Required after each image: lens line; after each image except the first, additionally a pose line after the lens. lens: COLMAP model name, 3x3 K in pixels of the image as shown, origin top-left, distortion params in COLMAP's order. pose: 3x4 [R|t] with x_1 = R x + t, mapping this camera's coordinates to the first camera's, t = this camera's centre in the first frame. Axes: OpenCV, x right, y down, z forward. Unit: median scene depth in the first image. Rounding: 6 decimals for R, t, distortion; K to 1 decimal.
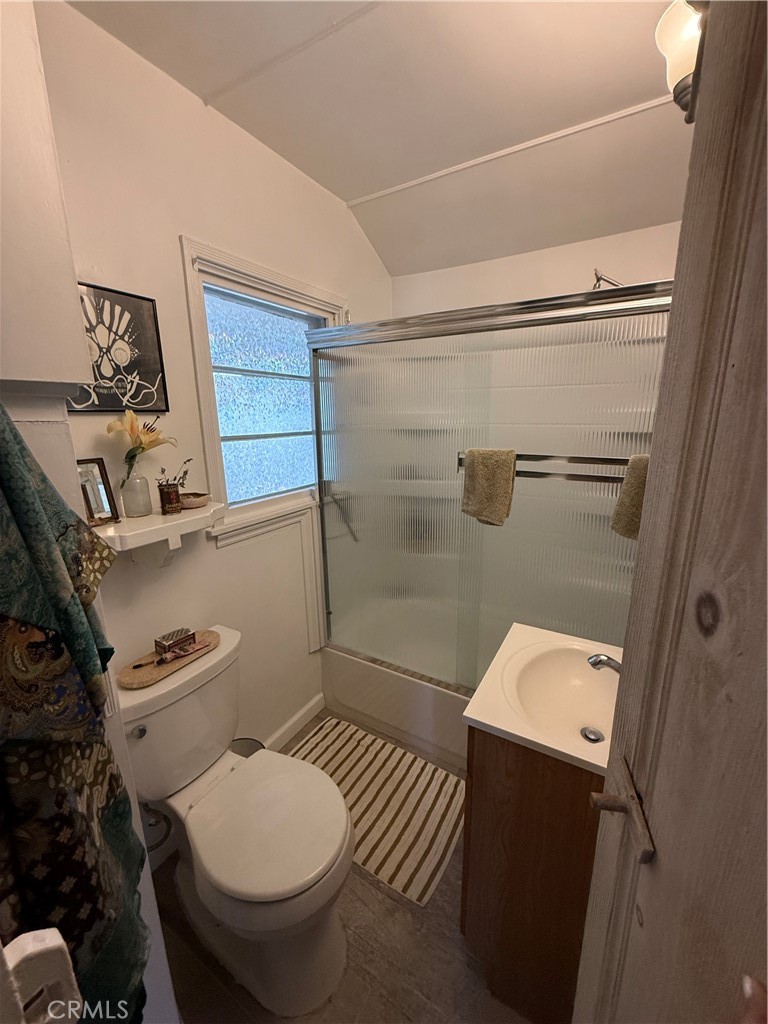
lens RADIAL K [[409.3, 0, 384.0], [0, 409.3, 512.0], [0, 0, 1]] dist [0.000960, 0.000287]
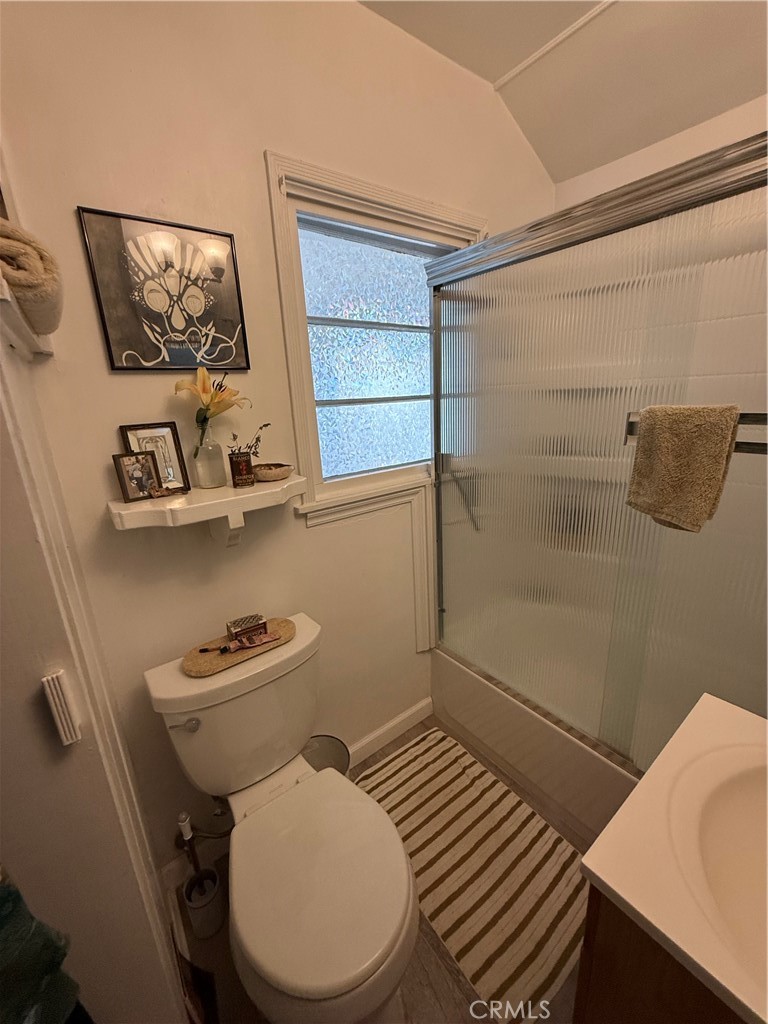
lens RADIAL K [[409.3, 0, 384.0], [0, 409.3, 512.0], [0, 0, 1]] dist [0.000960, 0.000287]
pose [[0.927761, 0.072739, -0.366017, 0.072522], [-0.050921, 0.996321, 0.068928, -0.014760], [0.369684, -0.045311, 0.928052, 0.250830]]
